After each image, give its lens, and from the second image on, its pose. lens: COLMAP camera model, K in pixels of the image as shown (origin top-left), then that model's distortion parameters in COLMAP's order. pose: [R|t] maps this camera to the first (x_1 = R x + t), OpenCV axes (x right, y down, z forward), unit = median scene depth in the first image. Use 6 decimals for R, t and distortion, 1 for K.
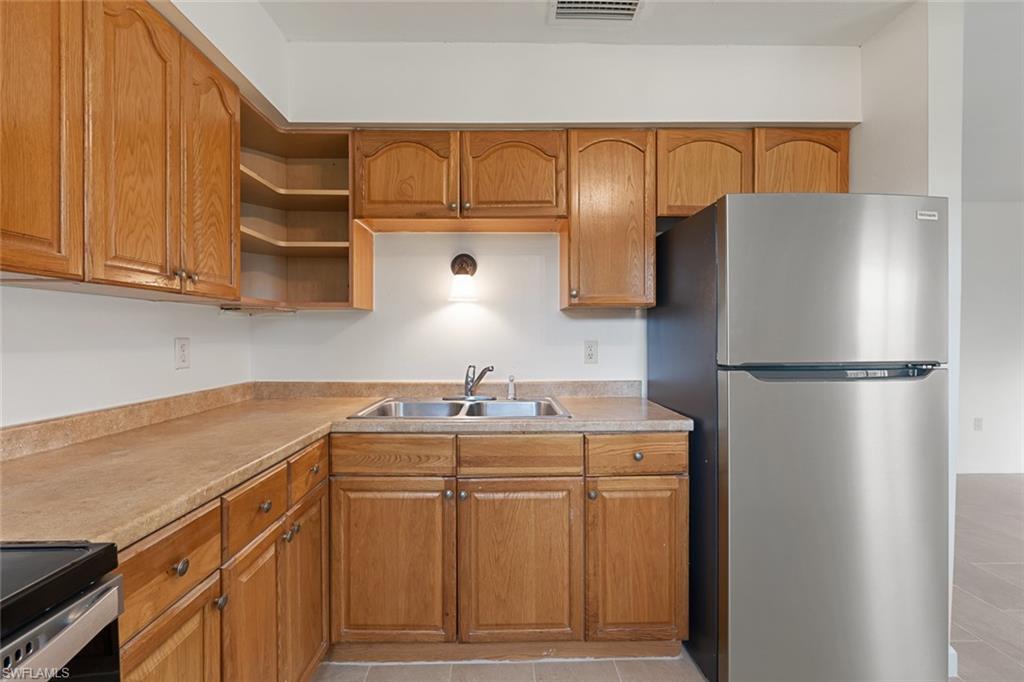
lens RADIAL K [[451.9, 0, 511.9], [0, 451.9, 339.3], [0, 0, 1]] dist [-0.003263, -0.000065]
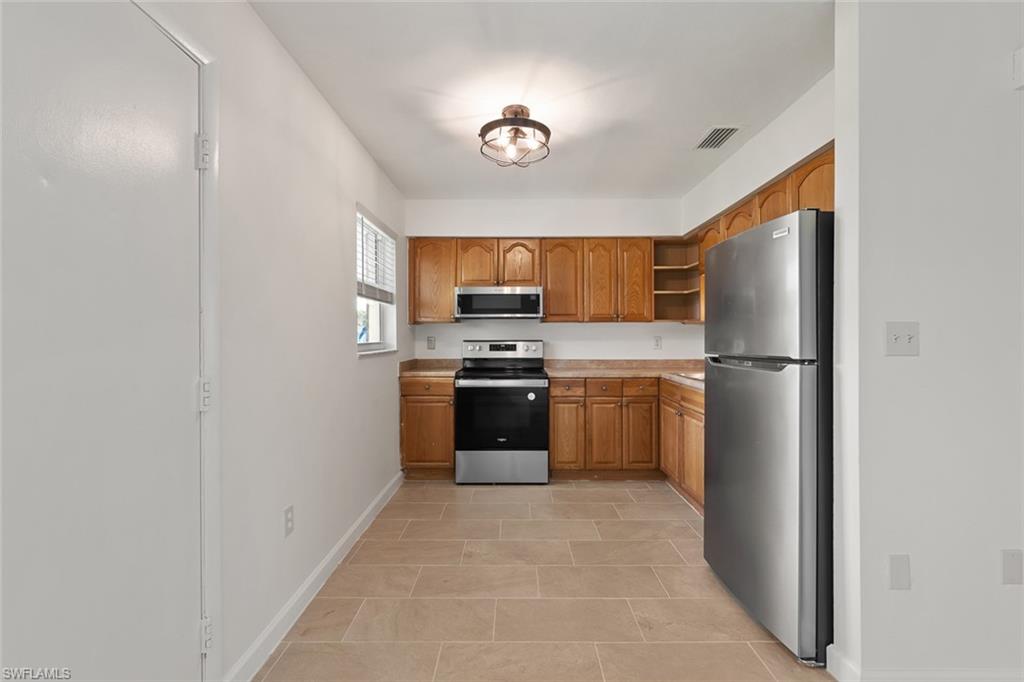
lens RADIAL K [[453.9, 0, 513.3], [0, 453.9, 336.5], [0, 0, 1]] dist [-0.002206, 0.000115]
pose [[-0.026140, 0.000061, -0.999658, 1.909389], [-0.007114, 0.999975, 0.000247, 0.000892], [0.999633, 0.007118, -0.026139, 0.298288]]
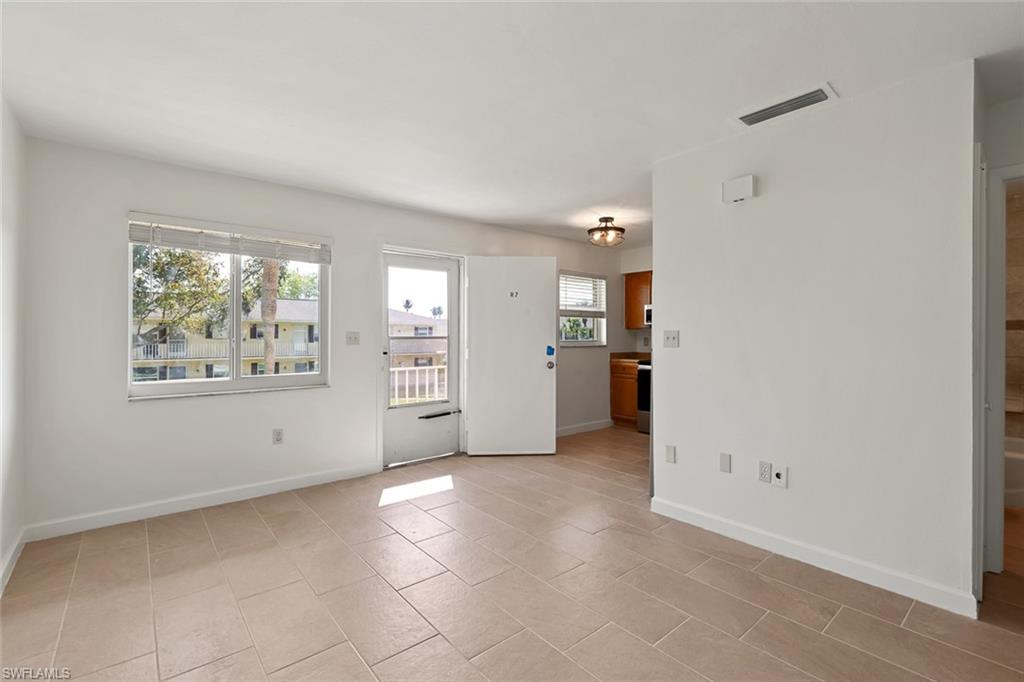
lens RADIAL K [[462.0, 0, 514.6], [0, 462.0, 336.9], [0, 0, 1]] dist [-0.000923, -0.000010]
pose [[-0.778892, -0.002656, -0.627152, 2.671217], [-0.009151, 0.999933, 0.007130, -0.016210], [0.627091, 0.011293, -0.778864, 2.159598]]
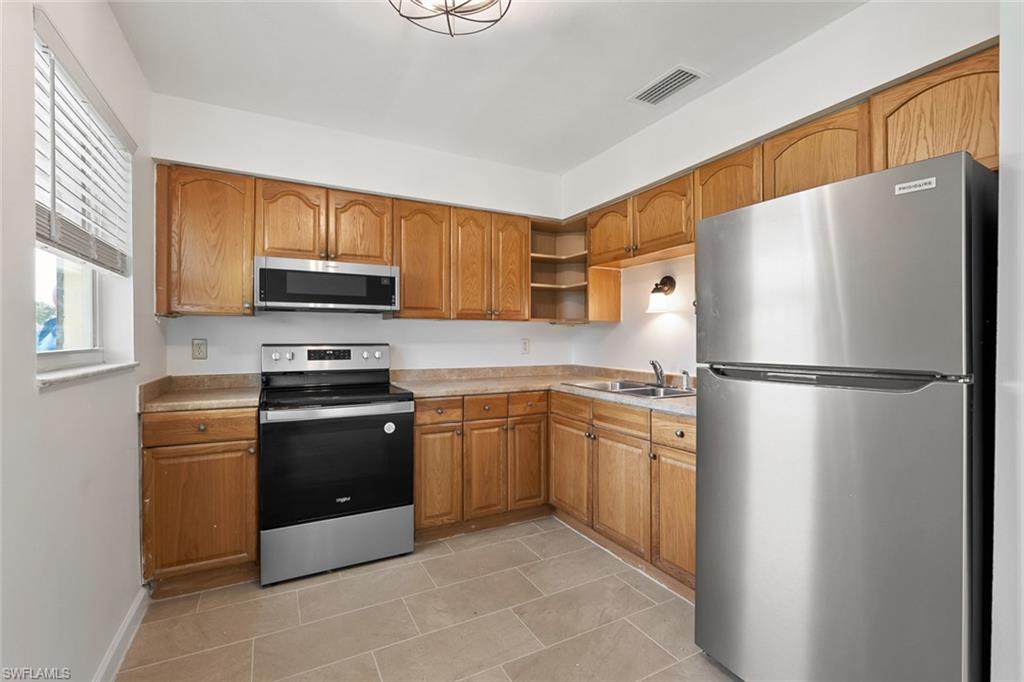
lens RADIAL K [[451.9, 0, 511.9], [0, 451.9, 339.3], [0, 0, 1]] dist [-0.003263, -0.000065]
pose [[0.451378, 0.003170, -0.892327, 1.176052], [-0.009681, 0.999952, -0.001345, 0.001523], [0.892280, 0.009246, 0.451387, 0.011087]]
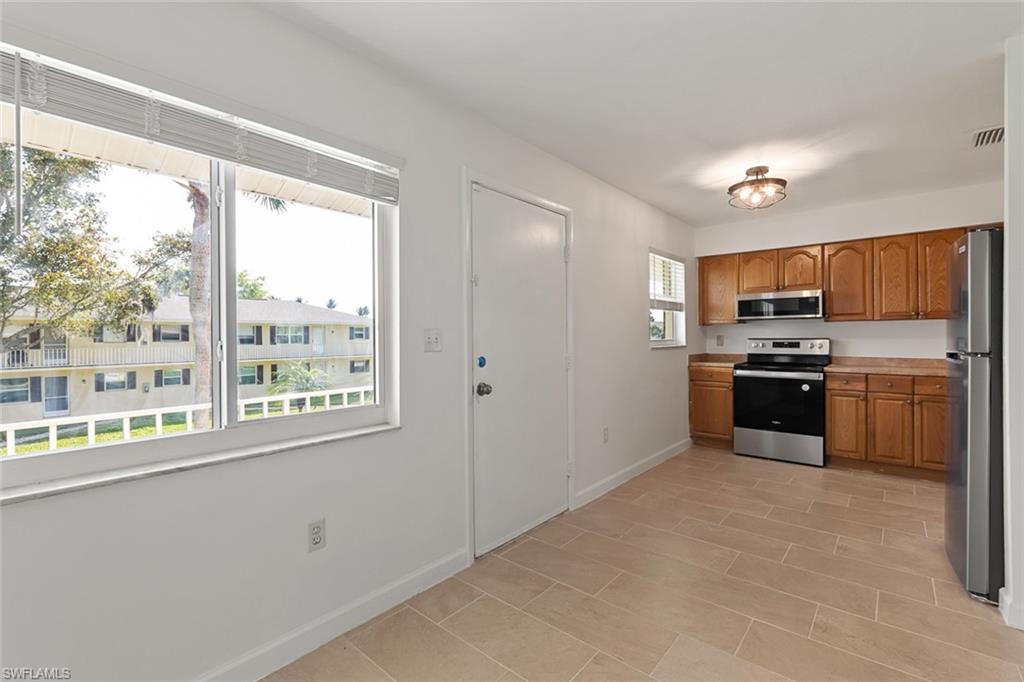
lens RADIAL K [[453.9, 0, 513.3], [0, 453.9, 336.5], [0, 0, 1]] dist [-0.002206, 0.000115]
pose [[-0.666449, 0.002699, -0.745545, 2.666923], [-0.001515, 0.999986, 0.004974, -0.000120], [0.745549, 0.004445, -0.666436, 0.808214]]
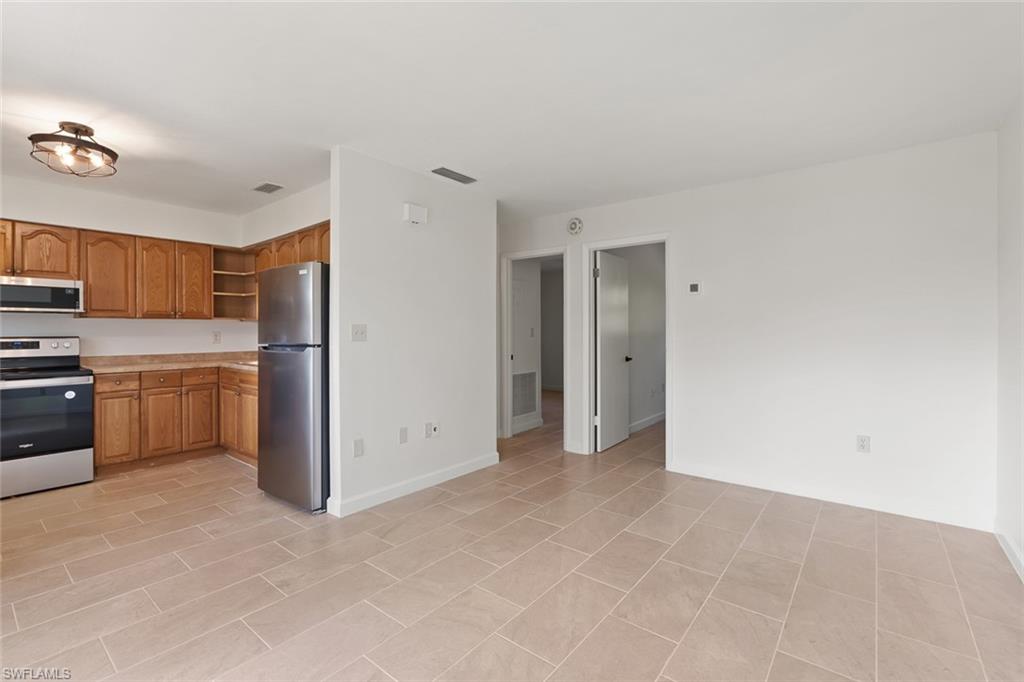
lens RADIAL K [[455.5, 0, 510.6], [0, 455.5, 329.8], [0, 0, 1]] dist [-0.002854, -0.000200]
pose [[0.764159, -0.004118, -0.645015, 2.668600], [-0.002299, 0.999956, -0.009107, 0.002787], [0.645024, 0.008442, 0.764115, 0.026057]]
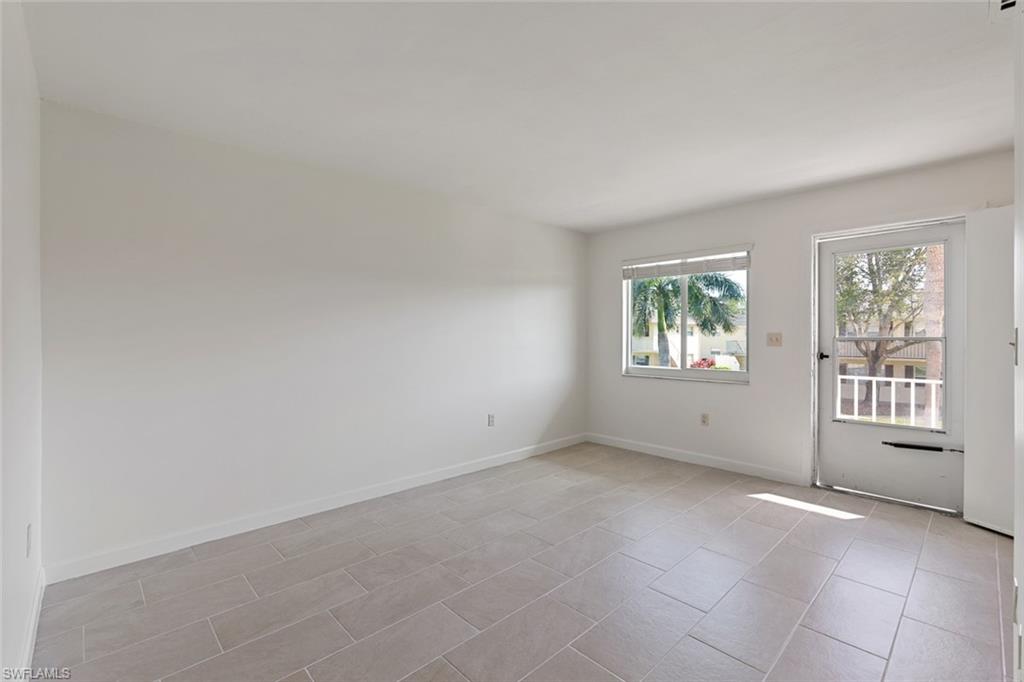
lens RADIAL K [[453.9, 0, 513.3], [0, 453.9, 336.5], [0, 0, 1]] dist [-0.002206, 0.000115]
pose [[-0.671531, -0.005041, 0.740959, 0.971178], [0.005910, 0.999909, 0.012159, -0.034394], [-0.740953, 0.012544, -0.671440, 2.322798]]
